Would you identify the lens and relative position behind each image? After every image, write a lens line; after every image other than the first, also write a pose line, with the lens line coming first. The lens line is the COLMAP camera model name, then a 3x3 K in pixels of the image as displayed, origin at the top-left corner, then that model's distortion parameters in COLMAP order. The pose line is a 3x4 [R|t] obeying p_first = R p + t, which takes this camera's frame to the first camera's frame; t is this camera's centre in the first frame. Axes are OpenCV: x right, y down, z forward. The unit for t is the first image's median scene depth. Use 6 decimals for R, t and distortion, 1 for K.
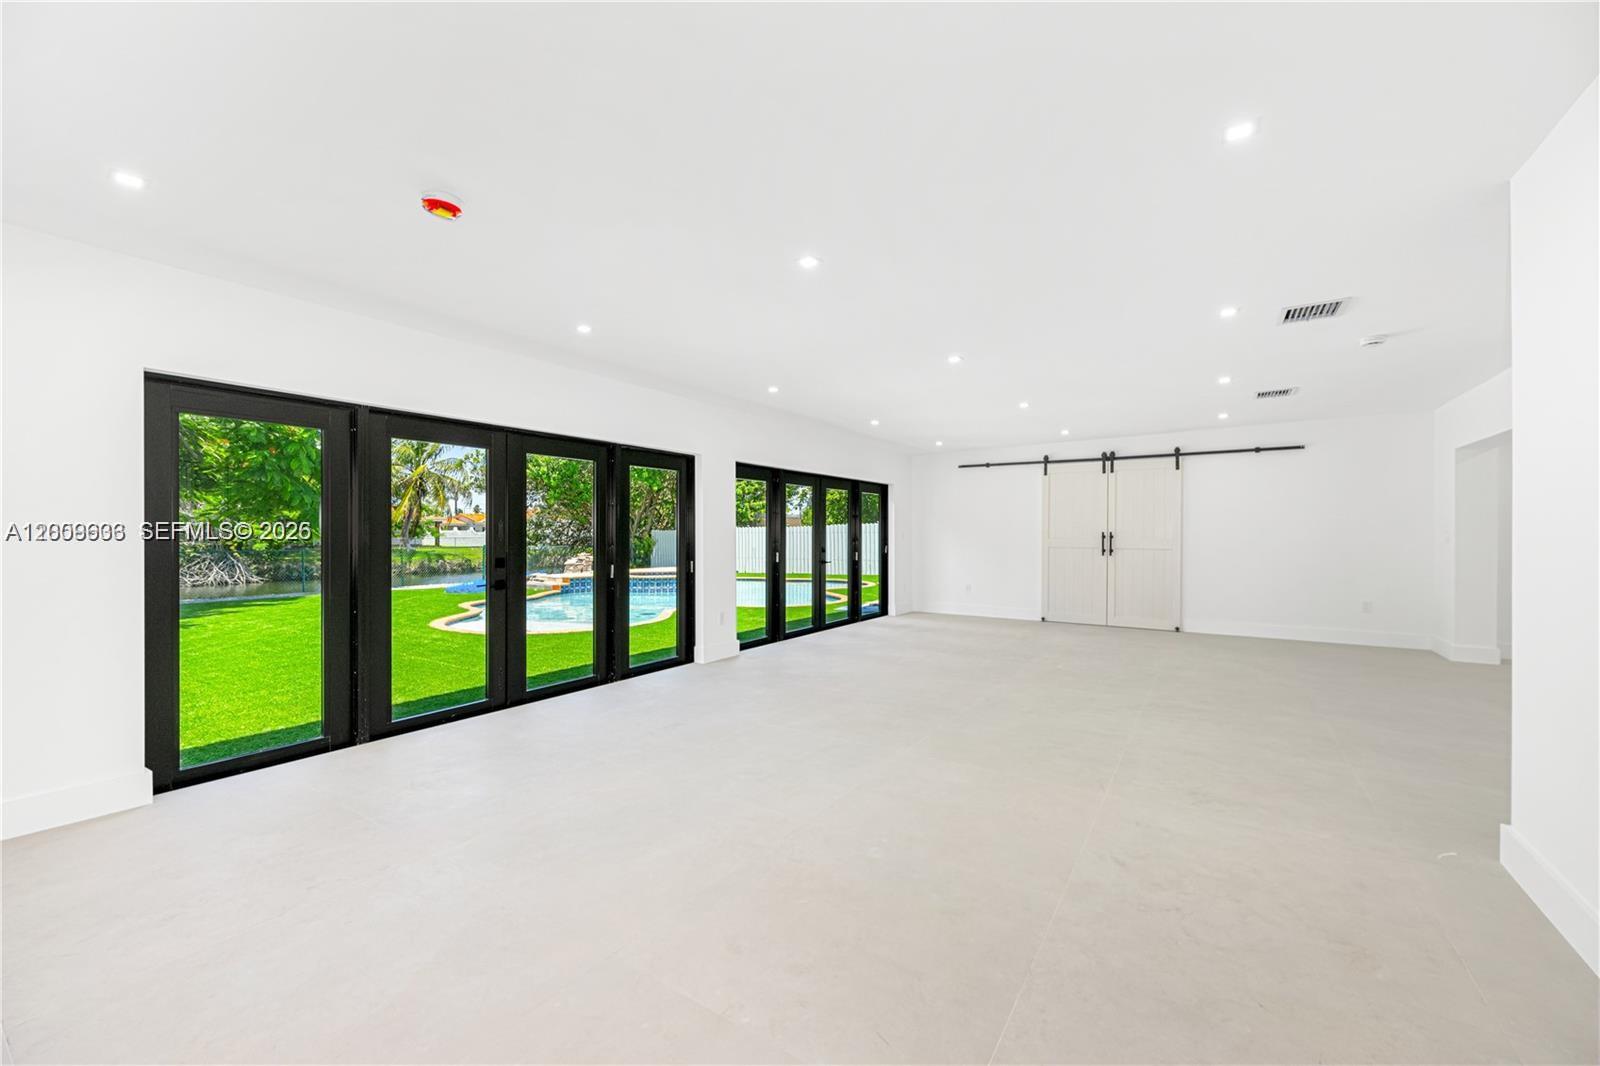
lens RADIAL K [[636.5, 0, 800.0], [0, 636.5, 533.0], [0, 0, 1]] dist [-0.000460, 0.000003]
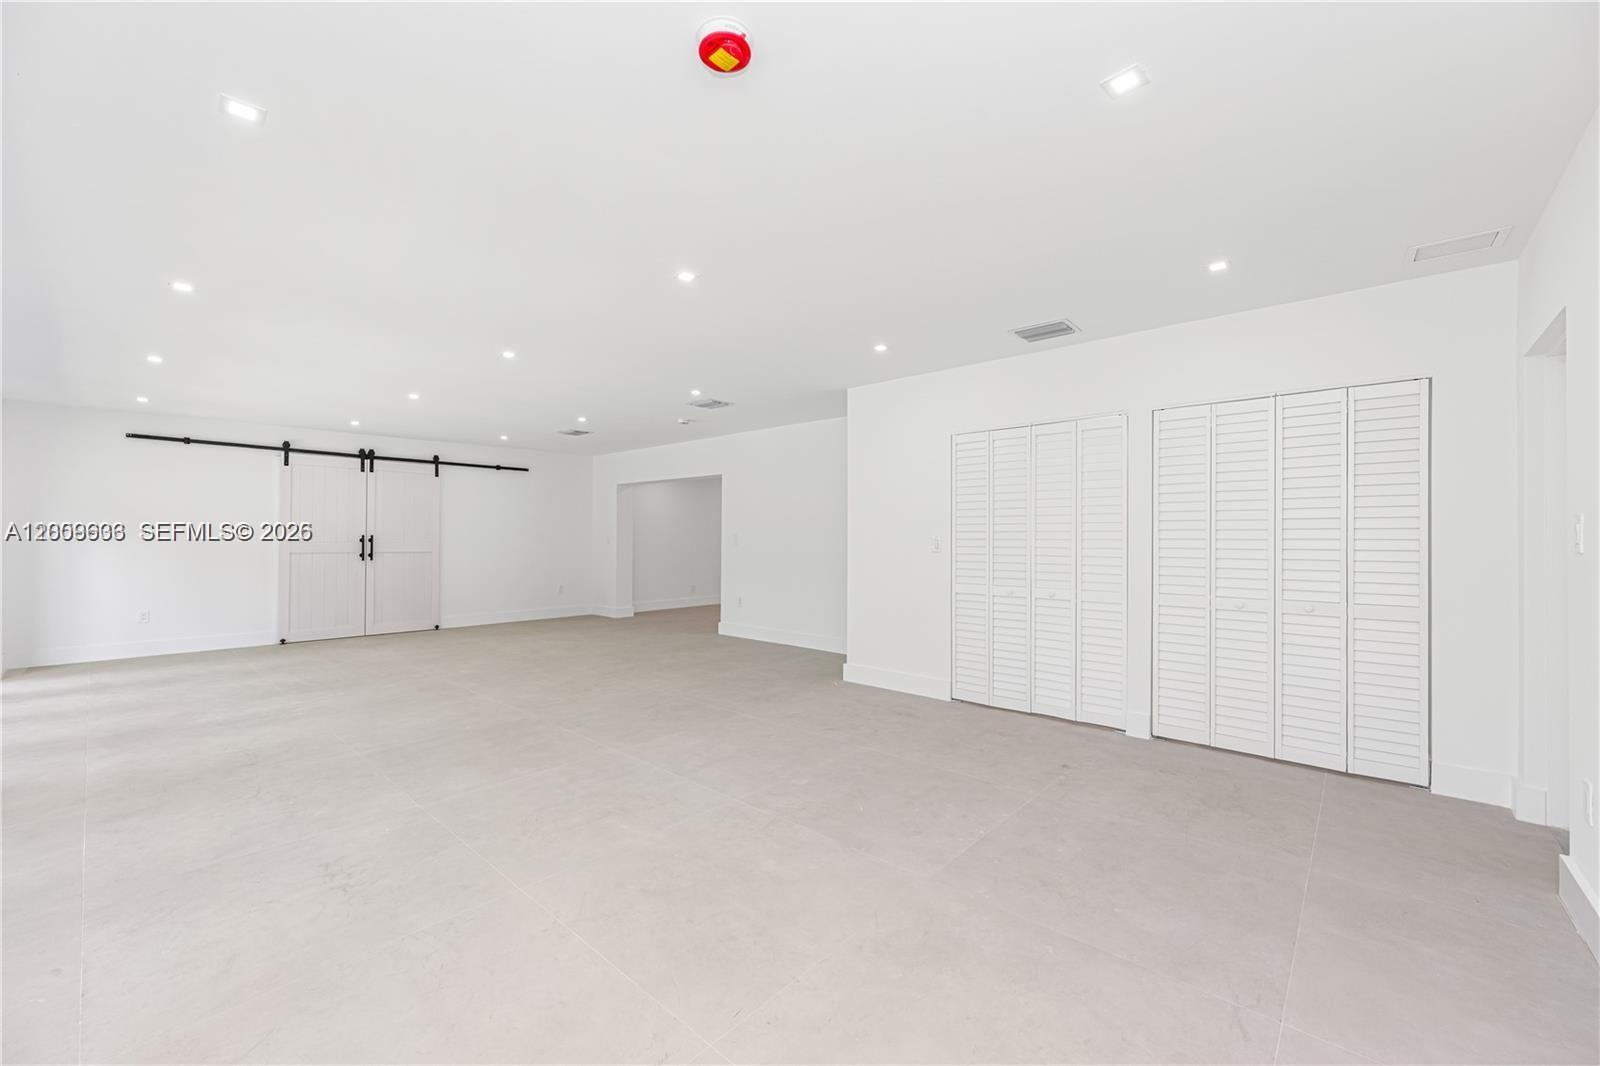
lens RADIAL K [[636.5, 0, 800.0], [0, 636.5, 533.0], [0, 0, 1]] dist [-0.000460, 0.000003]
pose [[0.131497, 0.006470, 0.991295, -0.358687], [-0.005327, 0.999969, -0.005819, -0.002561], [-0.991302, -0.004516, 0.131527, 0.247677]]
